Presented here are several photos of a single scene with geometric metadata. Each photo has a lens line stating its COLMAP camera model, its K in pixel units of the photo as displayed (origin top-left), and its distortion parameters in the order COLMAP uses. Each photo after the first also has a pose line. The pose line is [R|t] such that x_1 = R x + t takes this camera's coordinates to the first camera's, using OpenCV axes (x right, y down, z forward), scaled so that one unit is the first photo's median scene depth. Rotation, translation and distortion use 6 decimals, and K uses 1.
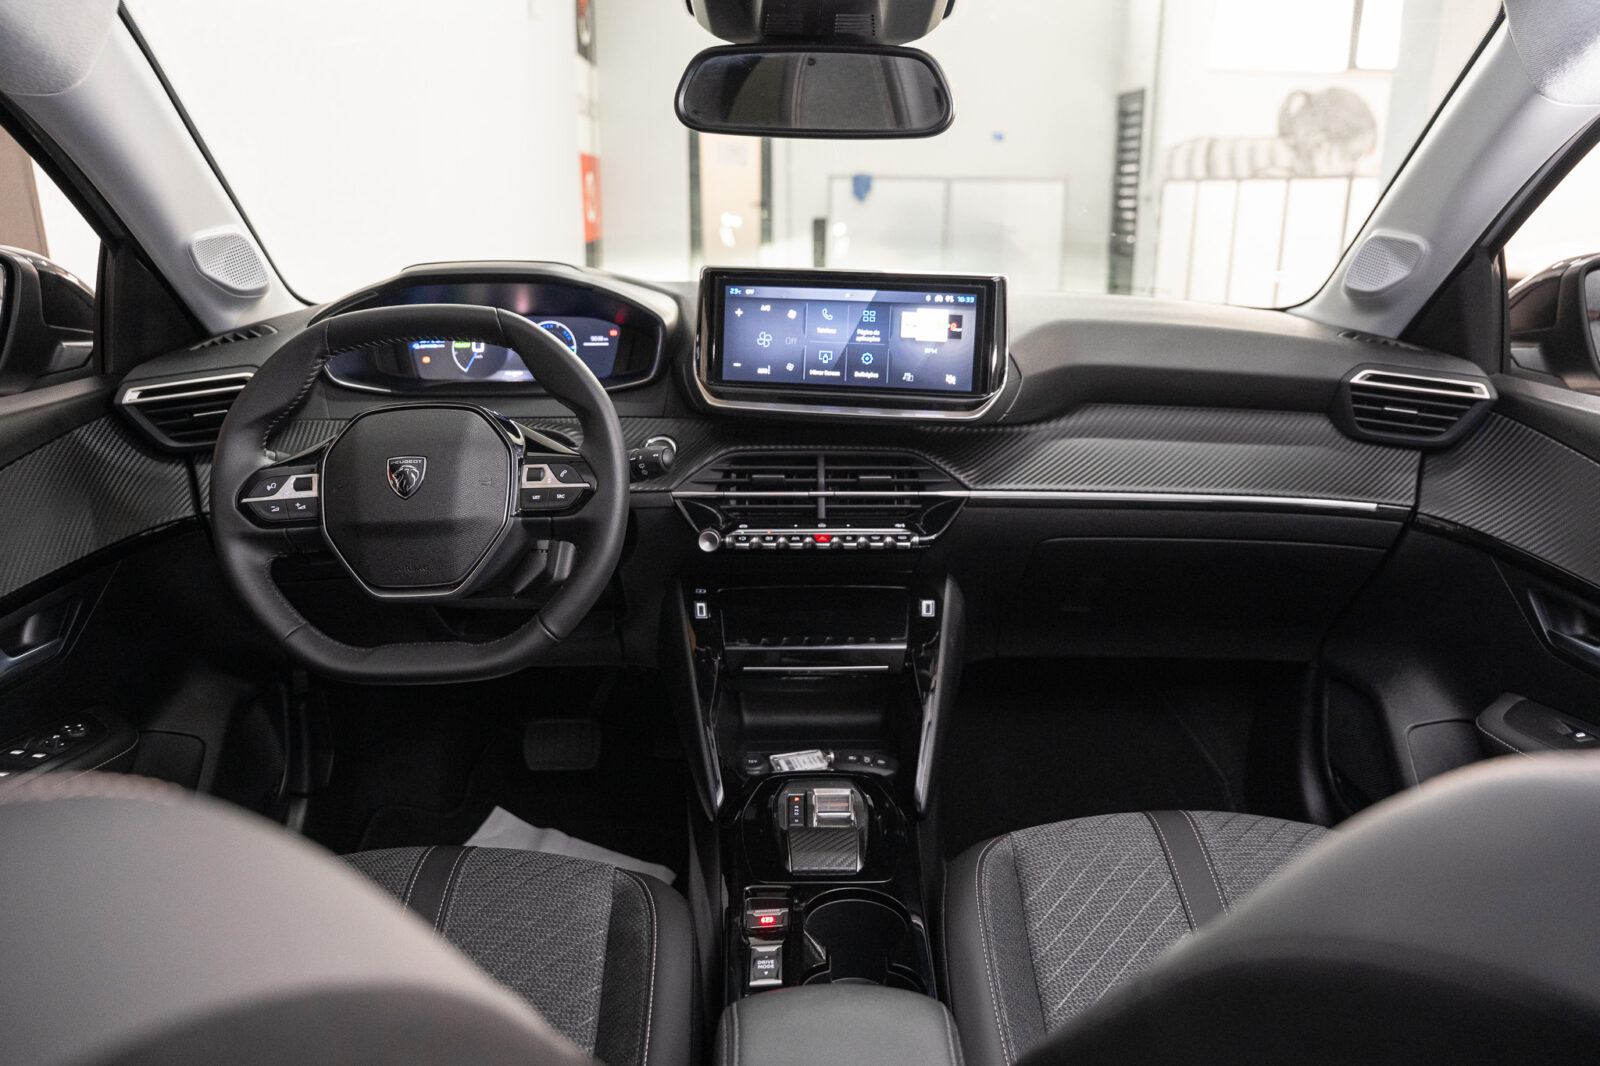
lens RADIAL K [[1153.1, 0, 810.1], [0, 1153.1, 530.3], [0, 0, 1]] dist [-0.111967, 0.062443]
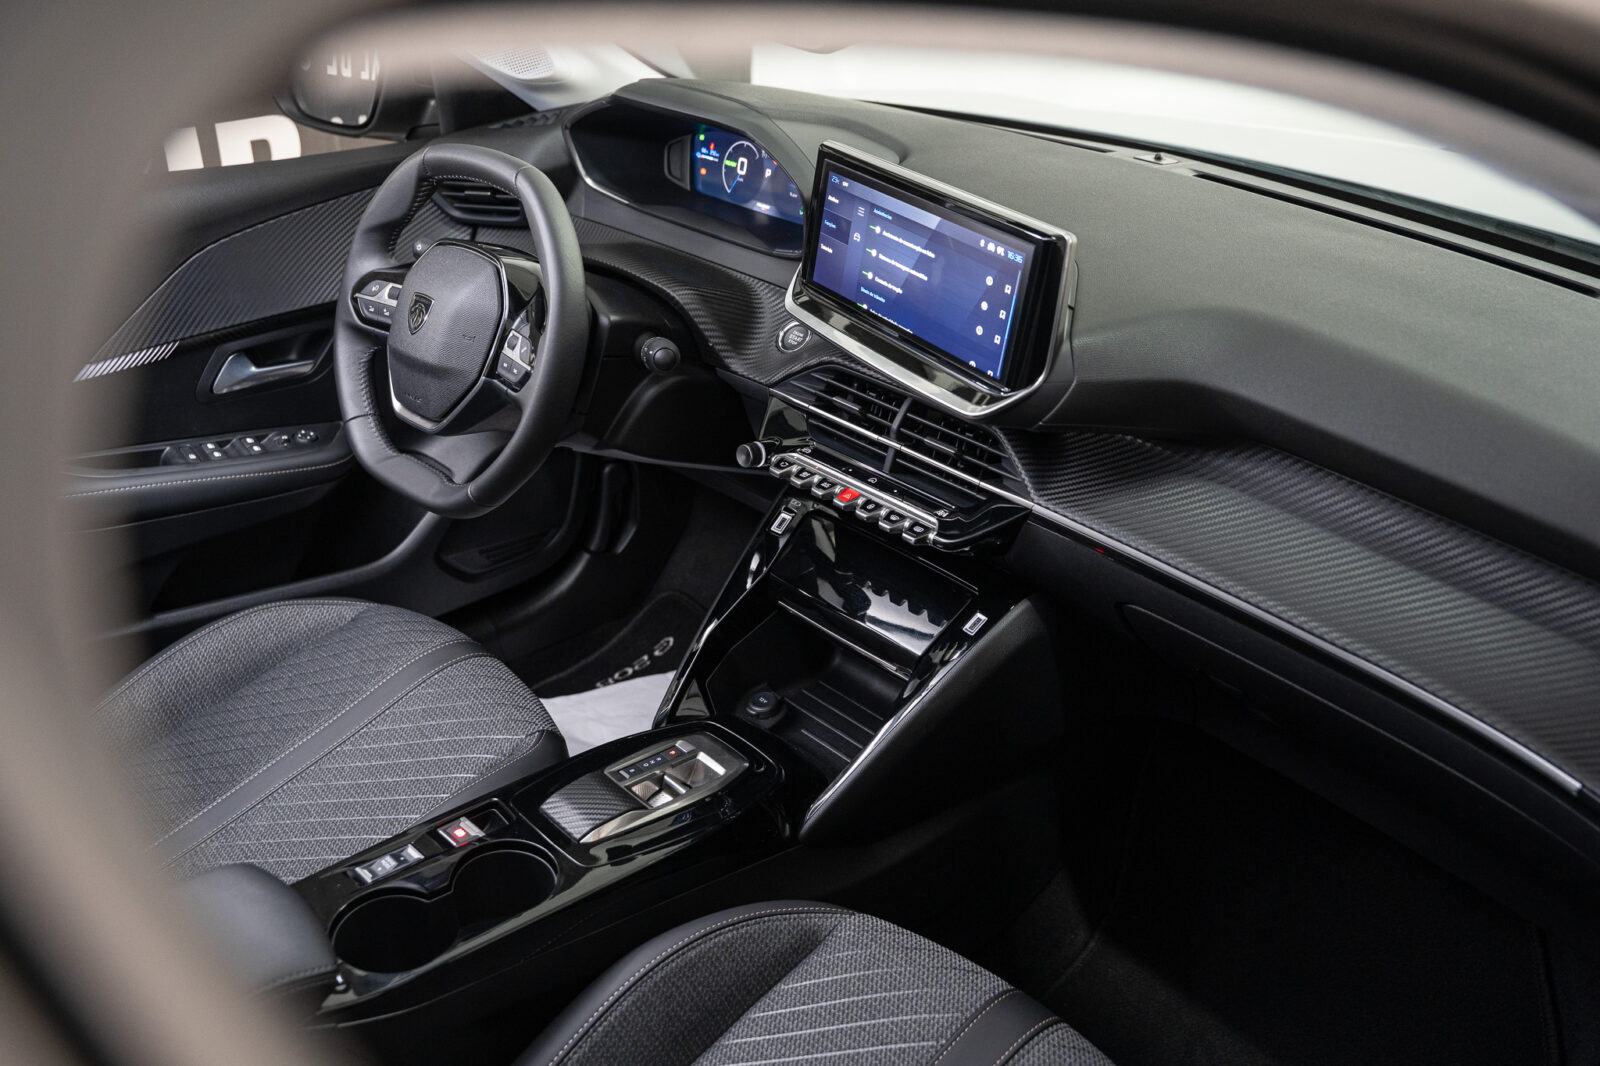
lens RADIAL K [[1407.8, 0, 788.8], [0, 1407.8, 520.7], [0, 0, 1]] dist [-0.031001, 0.001784]
pose [[0.663591, 0.354626, -0.658701, 0.664162], [-0.221351, 0.934154, 0.279927, -0.253212], [0.714598, -0.039953, 0.698394, 0.254489]]
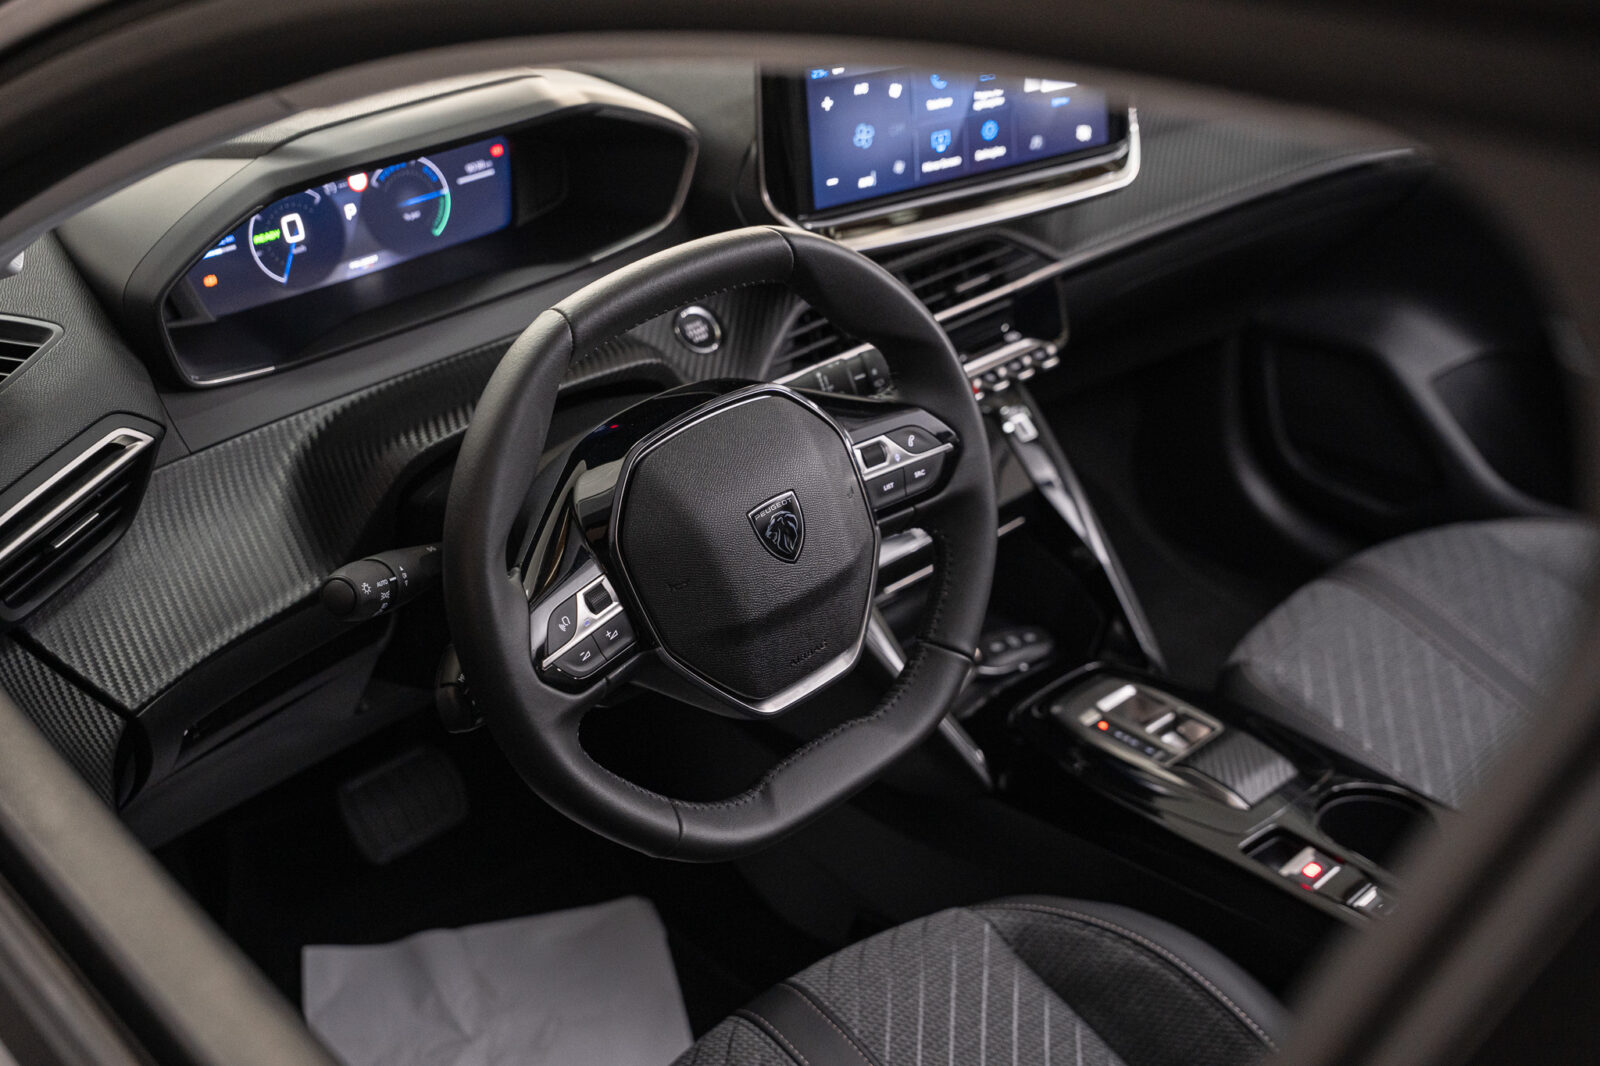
lens RADIAL K [[1885.2, 0, 810.2], [0, 1885.2, 519.2], [0, 0, 1]] dist [0.121925, 0.000000]
pose [[0.754840, -0.350374, 0.554486, -0.757640], [0.196677, 0.927378, 0.318258, -0.316591], [-0.625727, -0.131179, 0.768933, 0.131805]]
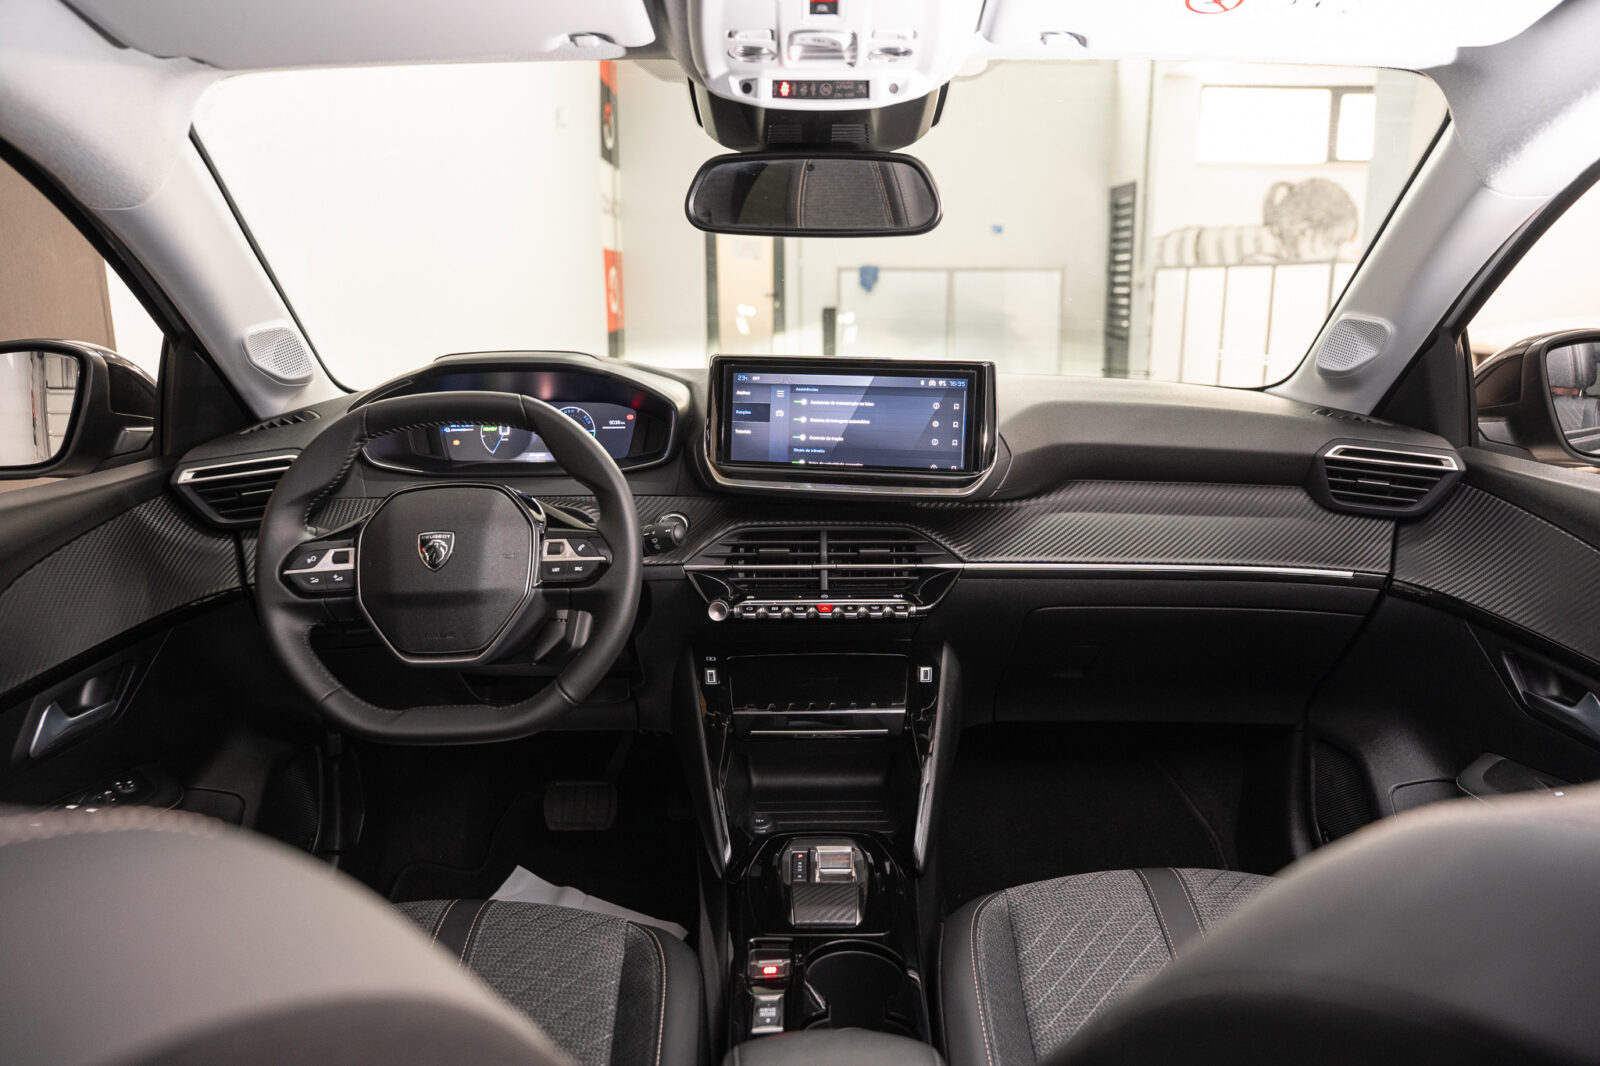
lens RADIAL K [[1153.1, 0, 811.8], [0, 1153.1, 532.7], [0, 0, 1]] dist [-0.111967, 0.062443]
pose [[0.999642, -0.005443, -0.026200, 0.027197], [0.003649, 0.997675, -0.068055, 0.009711], [0.026509, 0.067935, 0.997337, -0.063501]]
